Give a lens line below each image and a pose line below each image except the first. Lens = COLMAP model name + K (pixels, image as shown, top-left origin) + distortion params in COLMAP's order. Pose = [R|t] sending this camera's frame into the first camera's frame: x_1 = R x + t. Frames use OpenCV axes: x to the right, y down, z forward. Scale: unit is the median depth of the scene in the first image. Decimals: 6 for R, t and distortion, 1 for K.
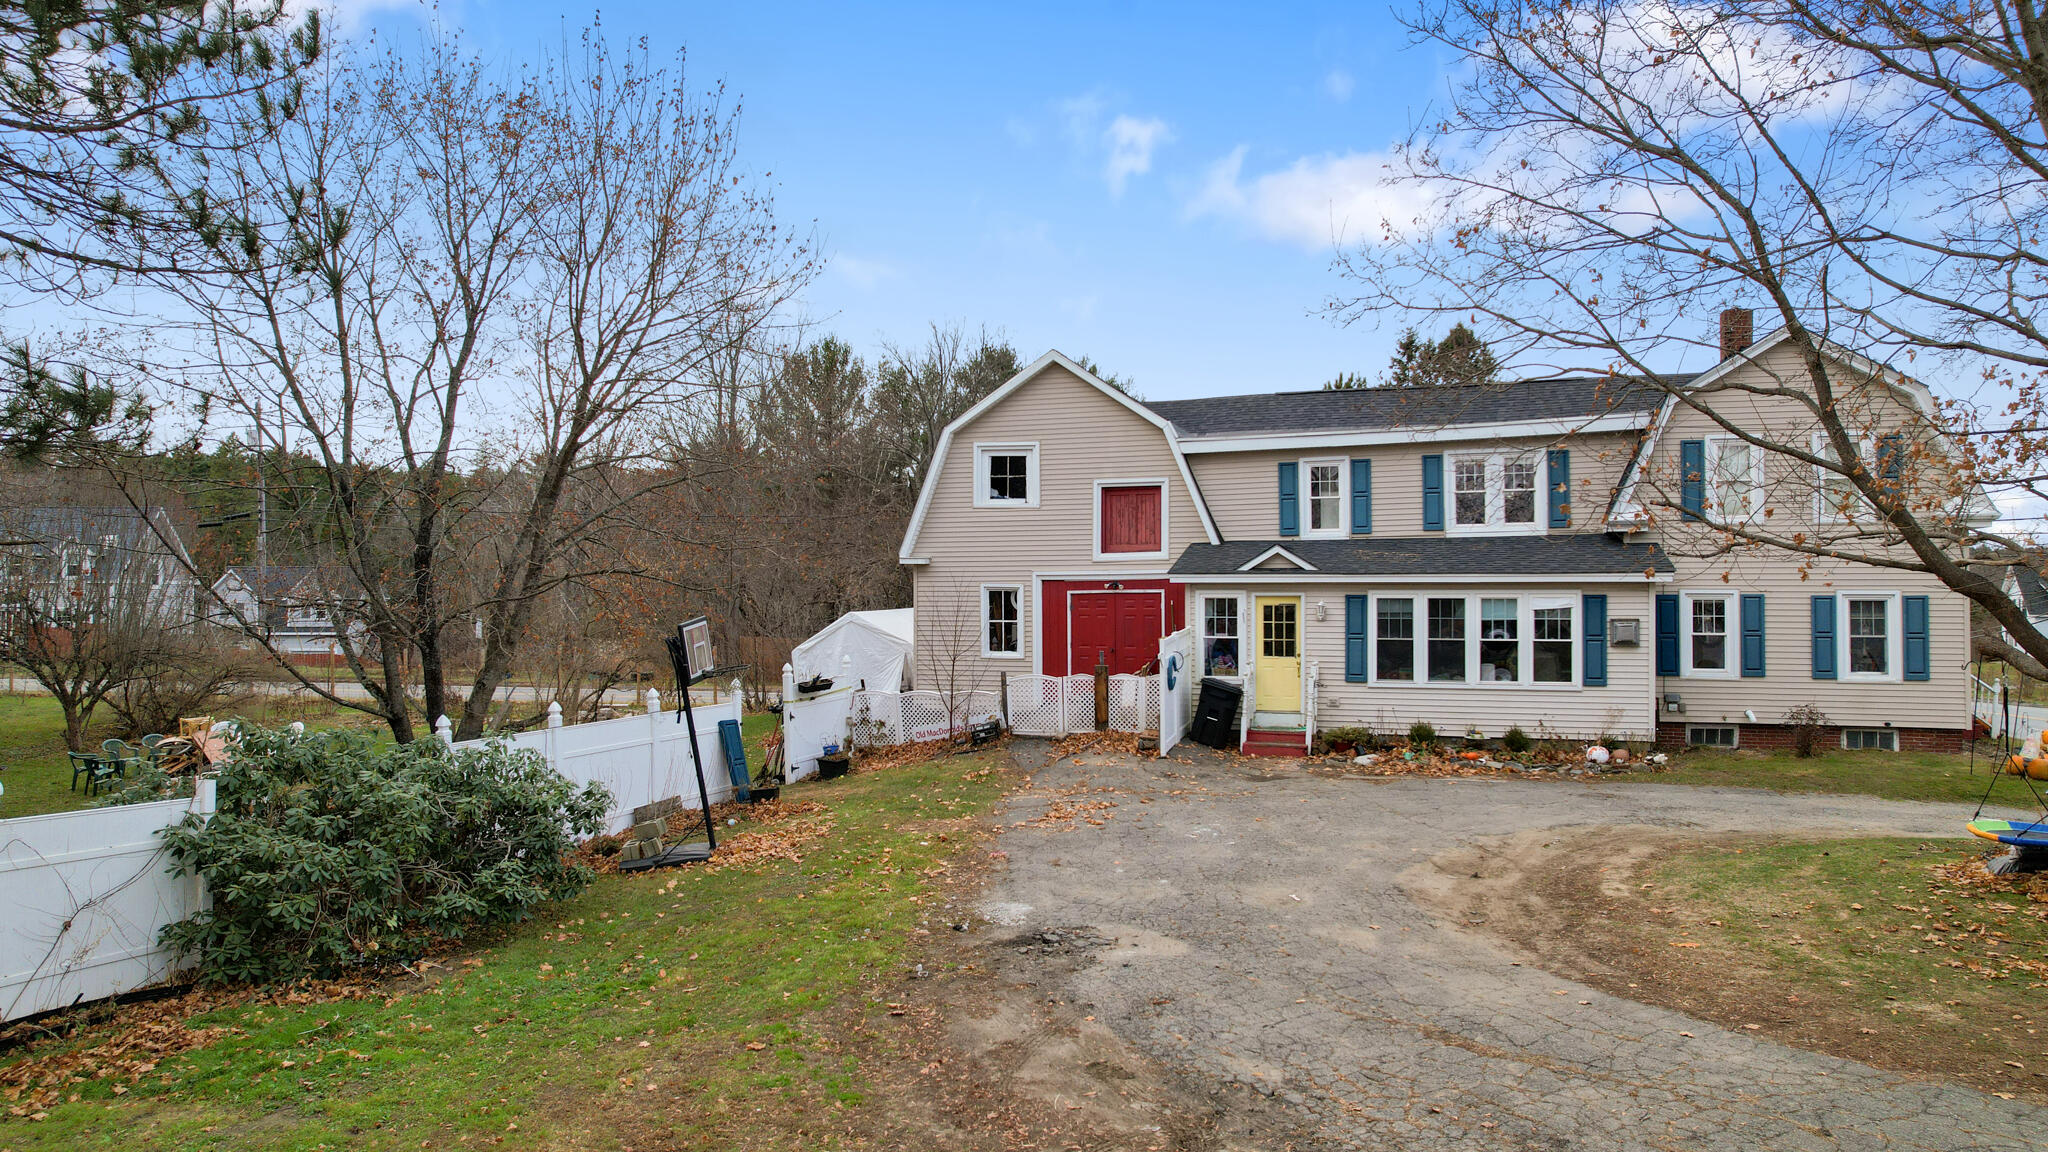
lens RADIAL K [[1265.6, 0, 1034.4], [0, 1265.6, 580.8], [0, 0, 1]] dist [-0.040568, 0.002708]
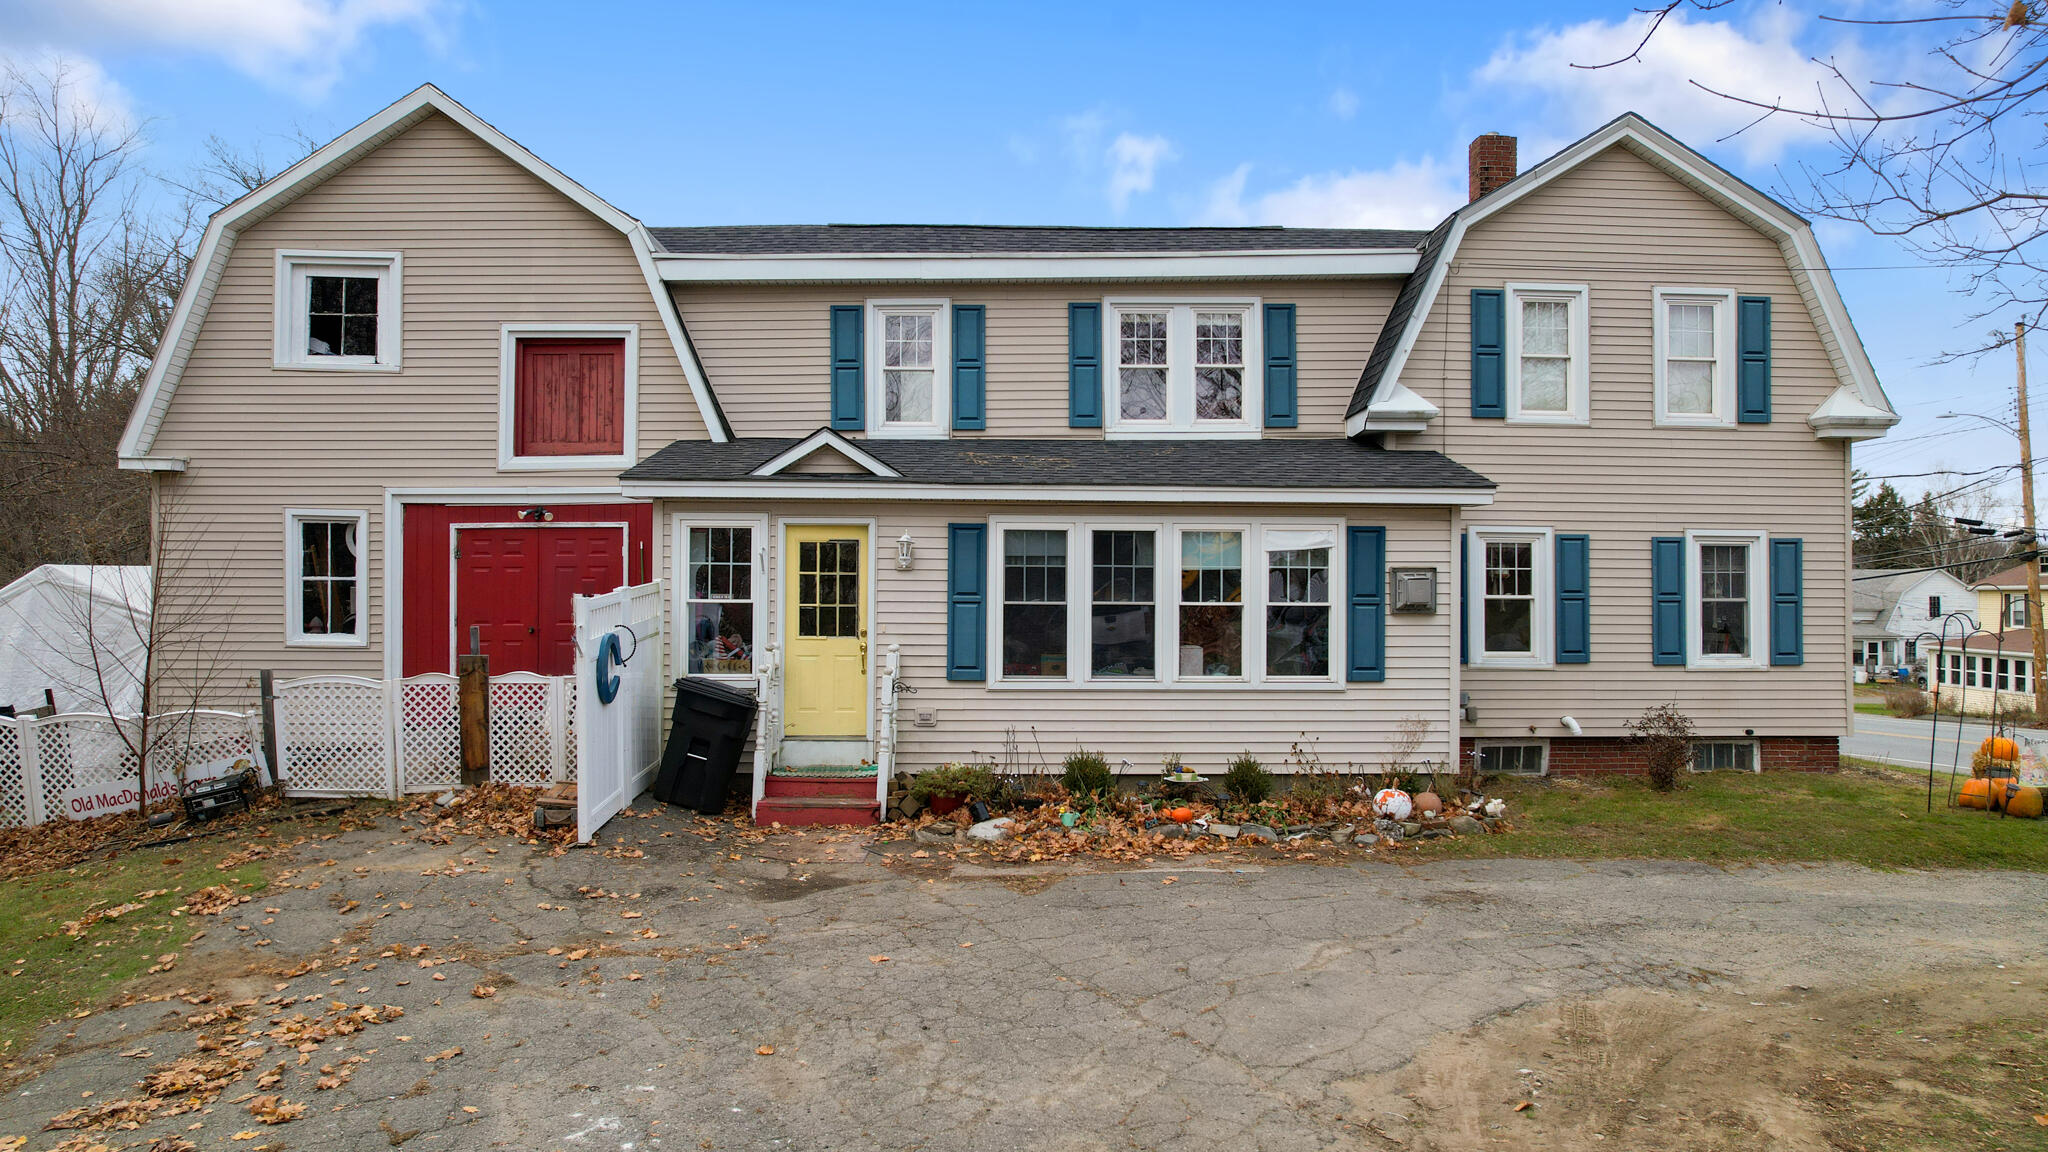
lens RADIAL K [[1265.6, 0, 1034.4], [0, 1265.6, 580.8], [0, 0, 1]] dist [-0.040568, 0.002708]
pose [[0.939568, 0.010131, 0.342214, 0.092869], [-0.010627, 0.999943, -0.000425, 0.036198], [-0.342199, -0.003238, 0.939622, 0.468763]]
